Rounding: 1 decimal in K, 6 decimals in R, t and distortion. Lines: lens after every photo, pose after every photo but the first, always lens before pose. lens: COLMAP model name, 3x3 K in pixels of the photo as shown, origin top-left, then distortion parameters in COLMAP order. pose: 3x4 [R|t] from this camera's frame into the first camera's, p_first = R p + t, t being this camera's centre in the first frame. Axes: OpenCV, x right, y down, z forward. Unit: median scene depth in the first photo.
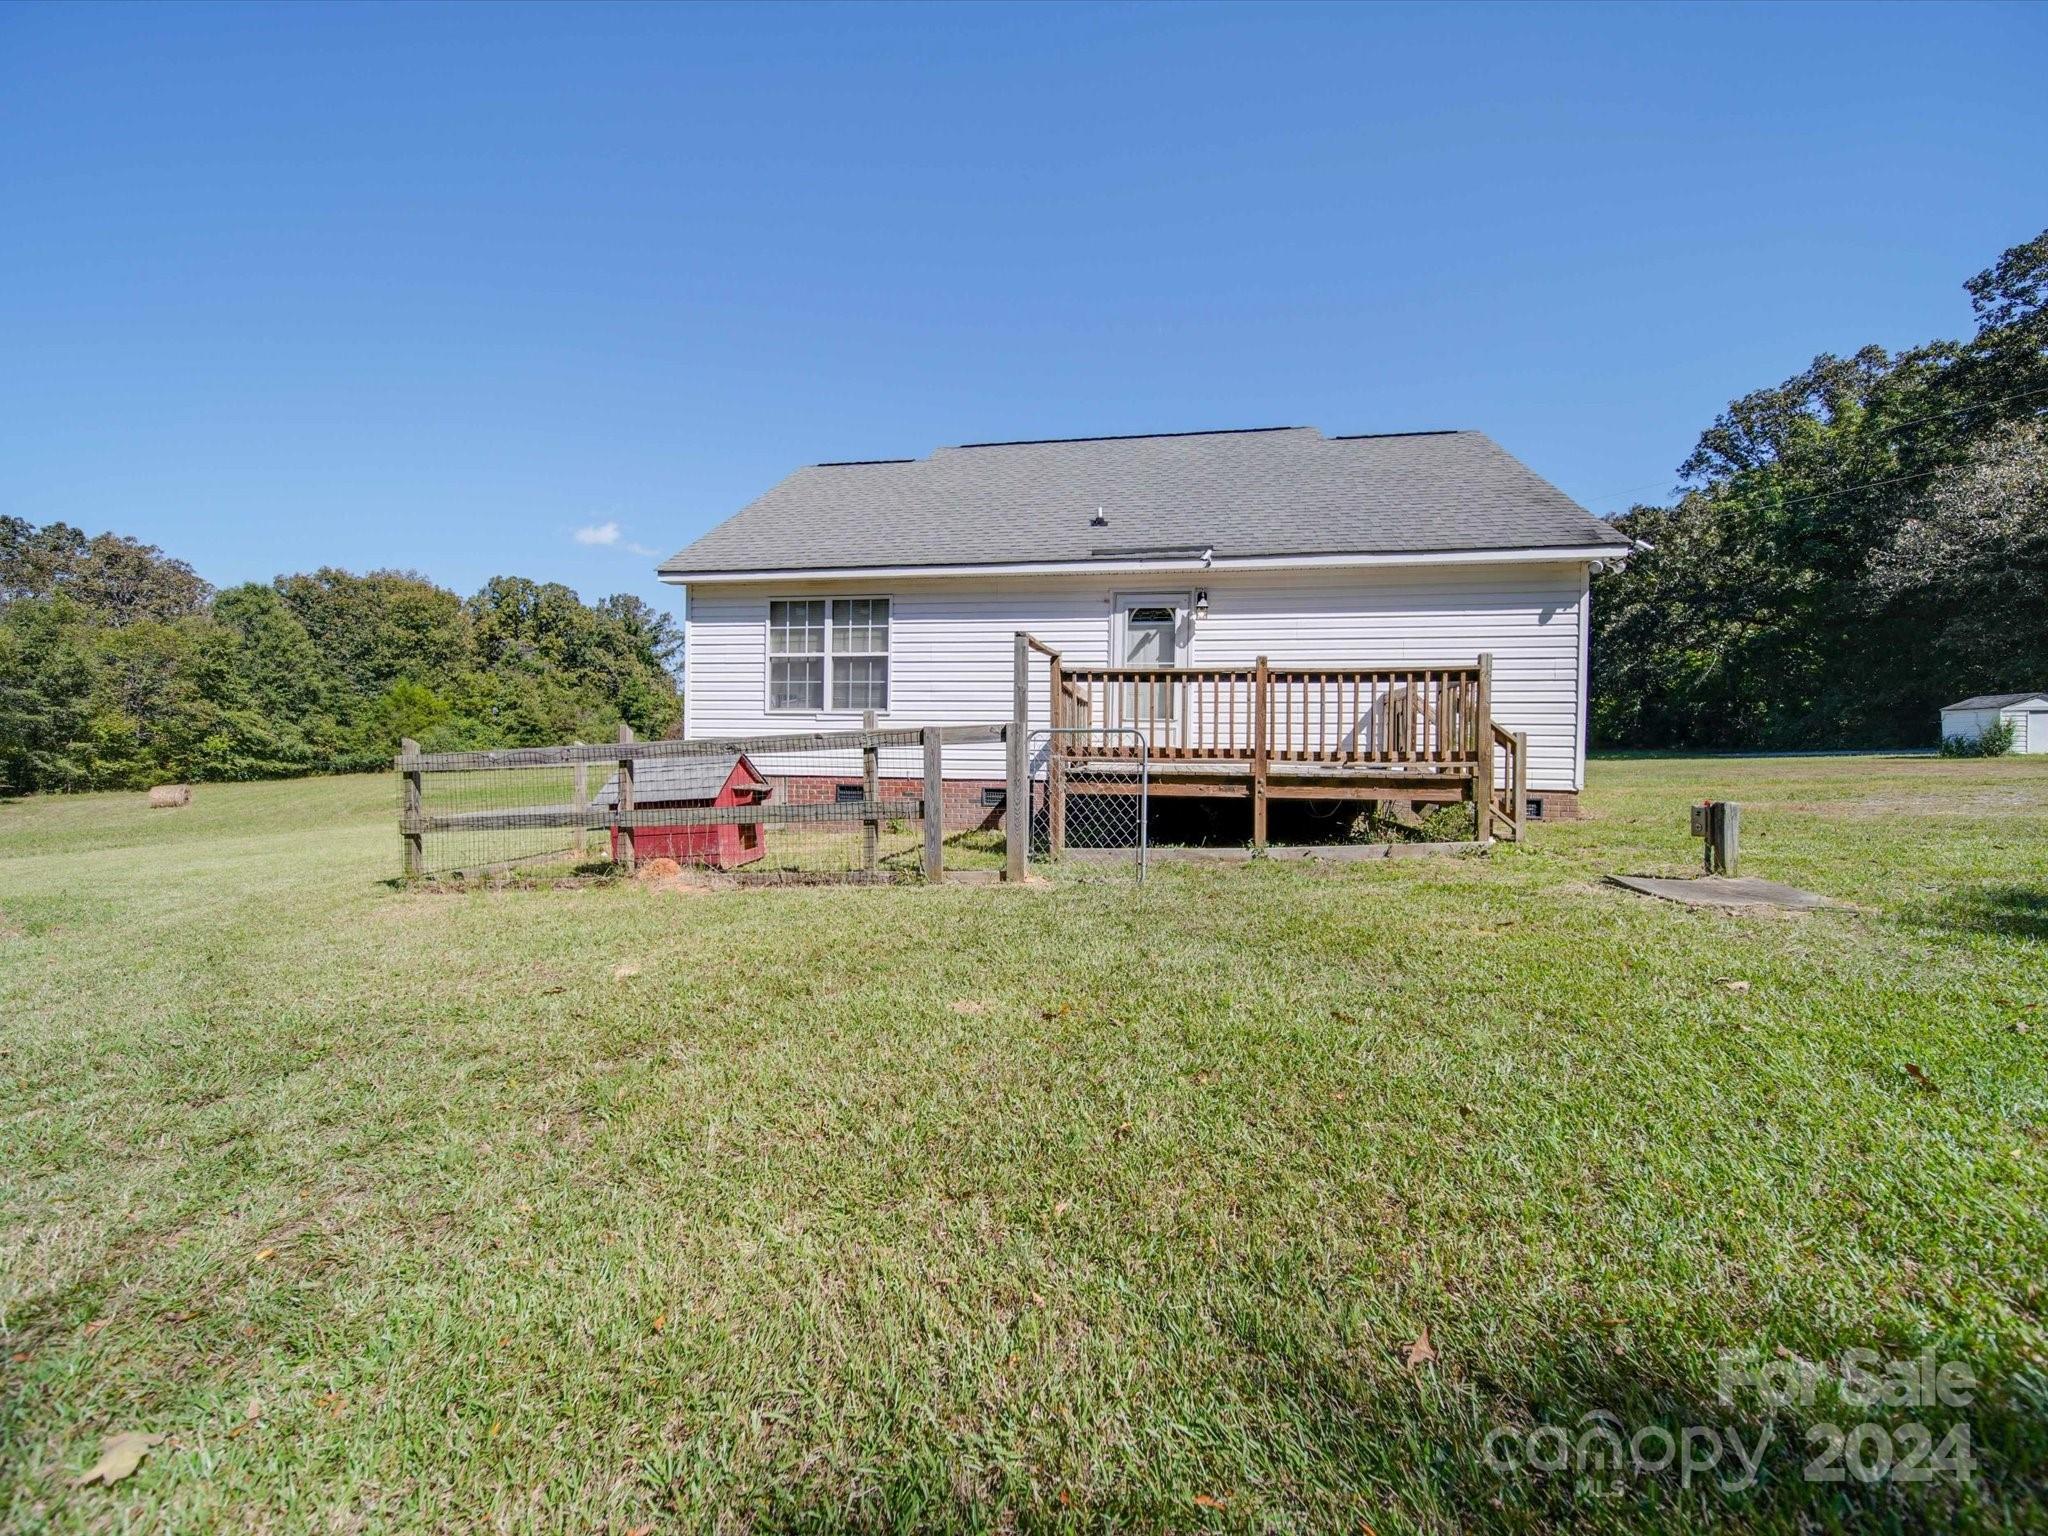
lens RADIAL K [[798.6, 0, 1022.8], [0, 798.6, 771.8], [0, 0, 1]] dist [0.000891, -0.001331]
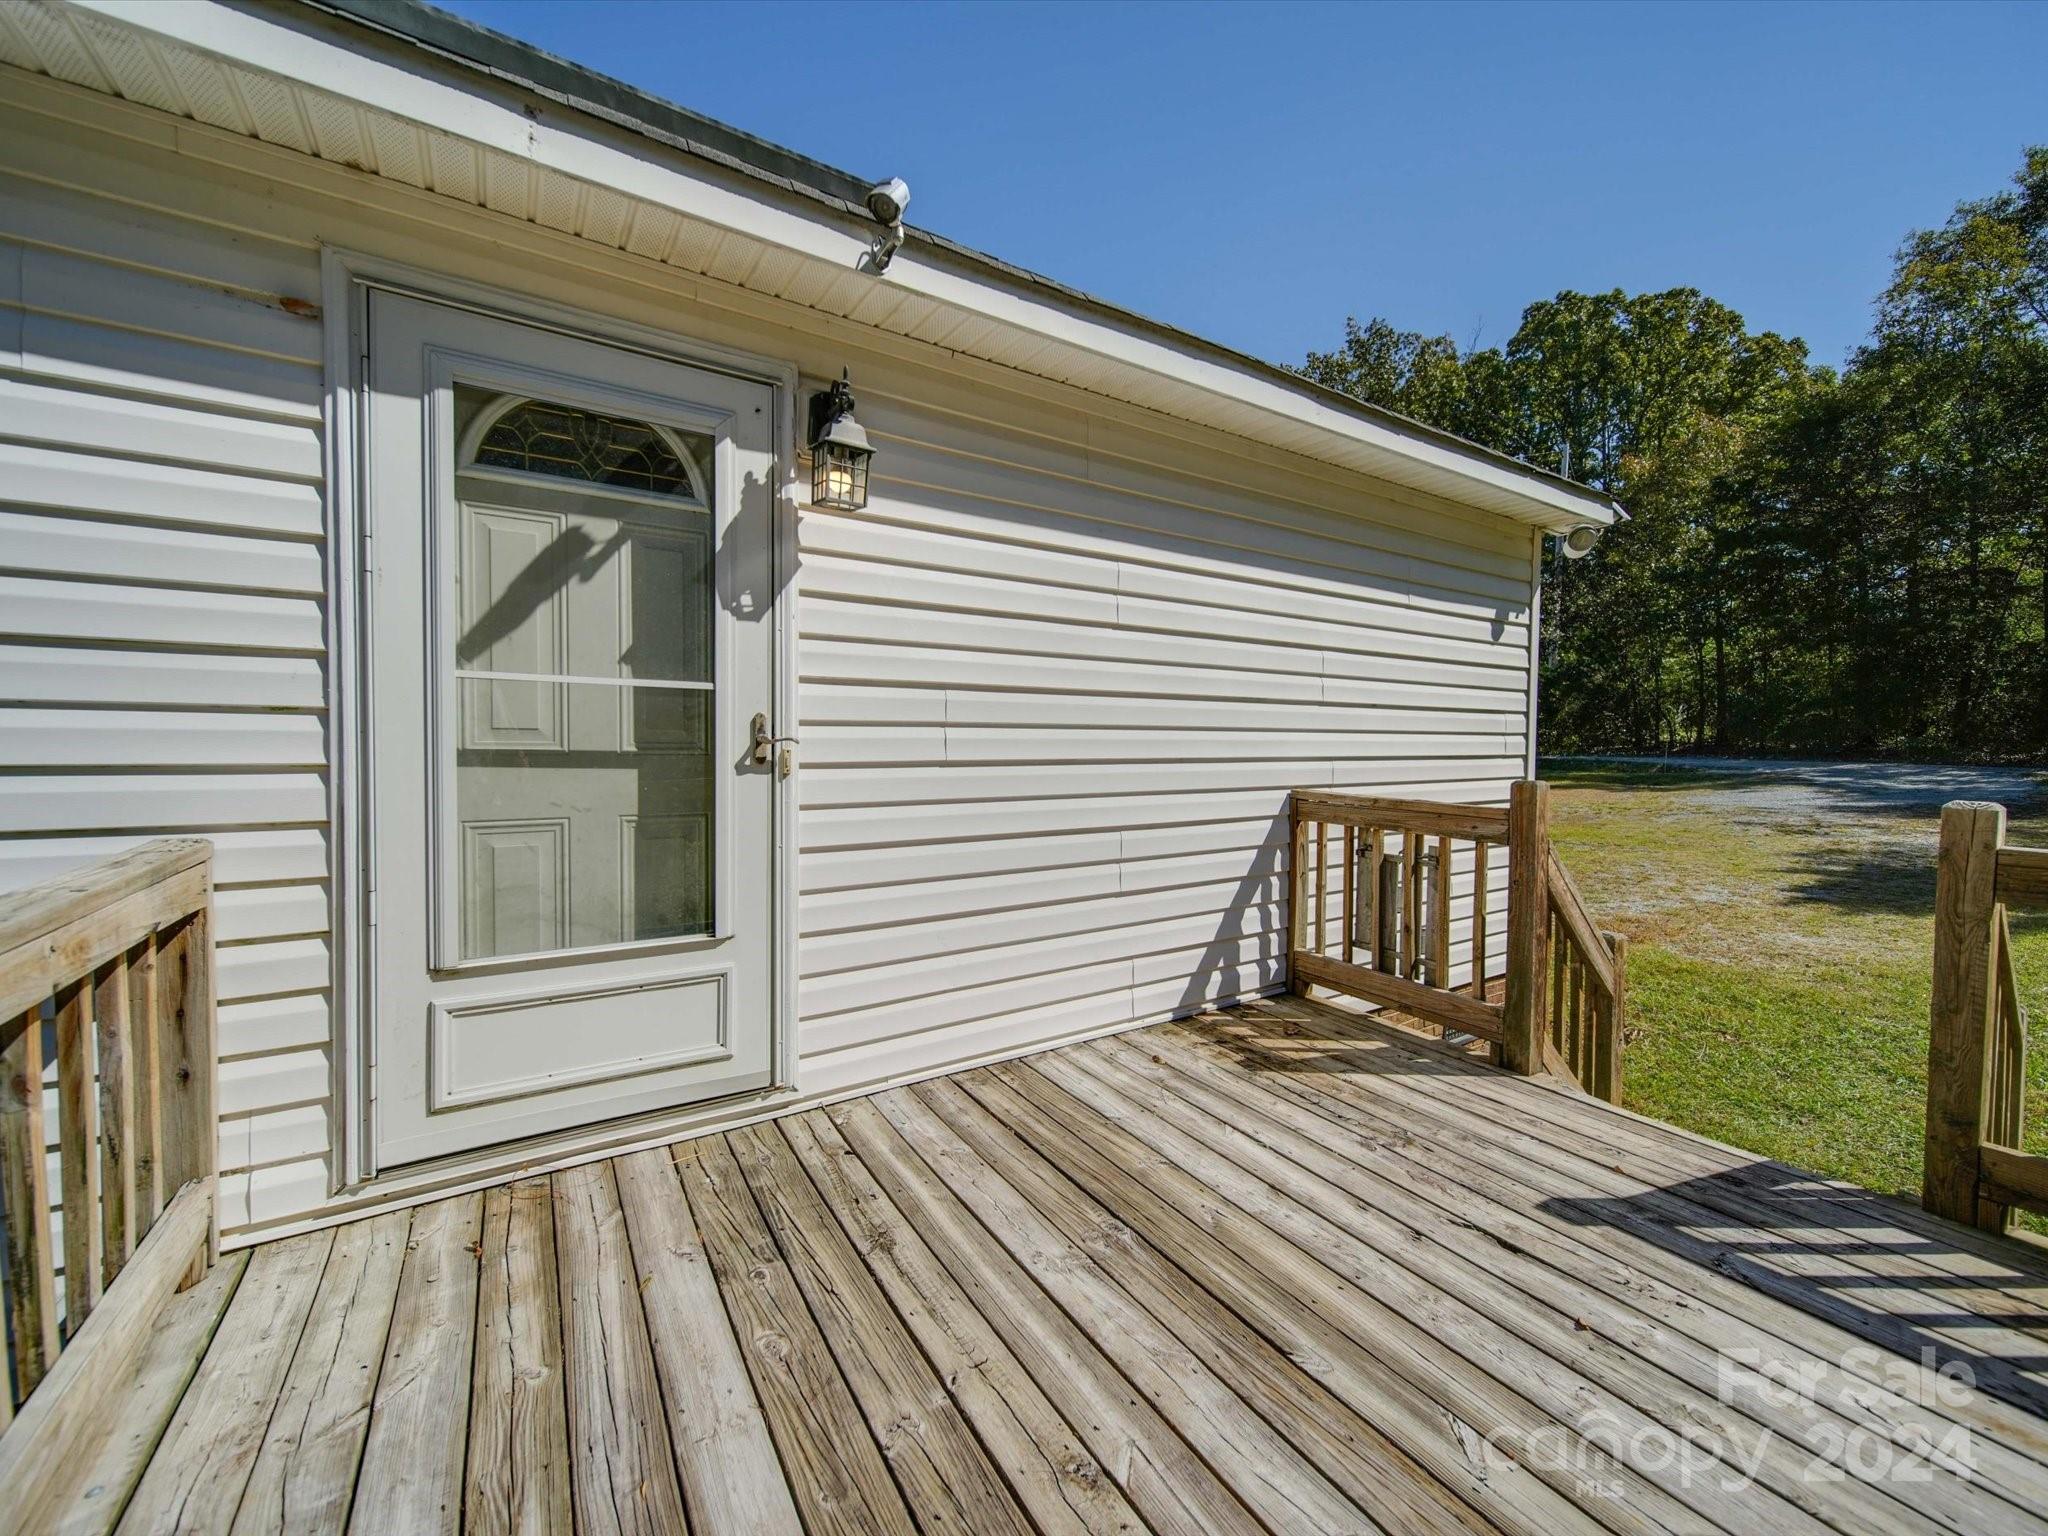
lens RADIAL K [[798.6, 0, 1024.4], [0, 798.6, 760.2], [0, 0, 1]] dist [0.000891, -0.001331]
pose [[0.747410, -0.022594, 0.663979, 0.100273], [0.013243, 0.999730, 0.019111, -0.111546], [-0.664231, -0.005490, 0.747507, 0.732570]]
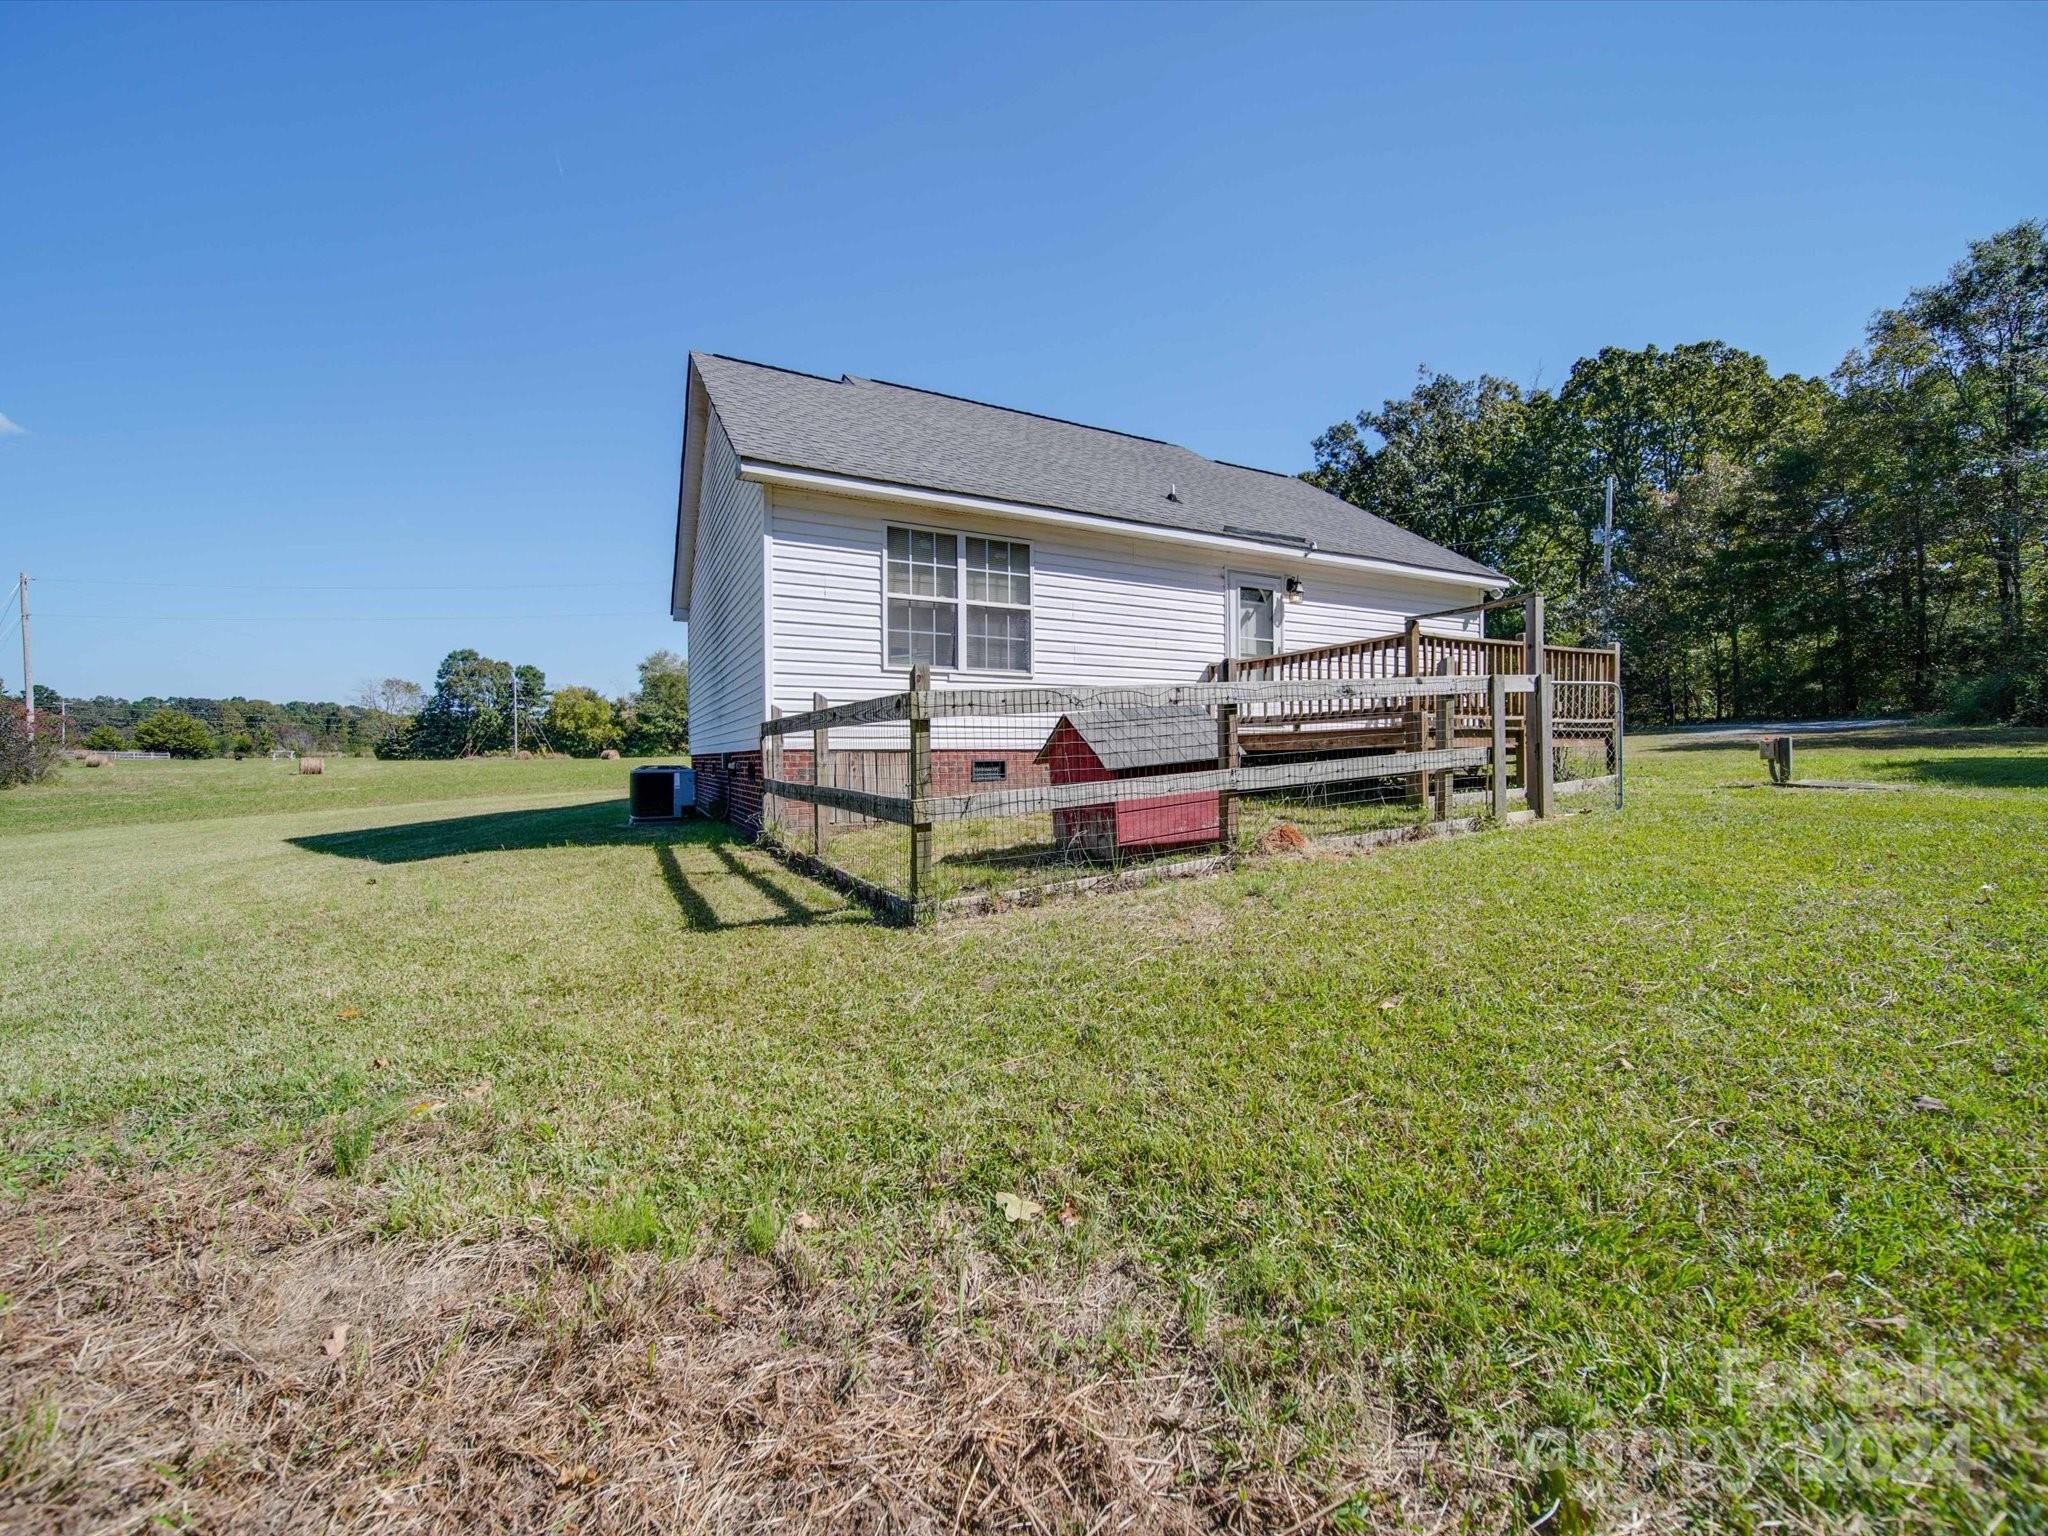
lens RADIAL K [[798.6, 0, 1013.1], [0, 798.6, 748.8], [0, 0, 1]] dist [0.000891, -0.001331]
pose [[0.809407, -0.008866, 0.587181, -0.692818], [0.027354, 0.999370, -0.022617, 0.024296], [-0.586610, 0.034368, 0.809140, 0.316289]]
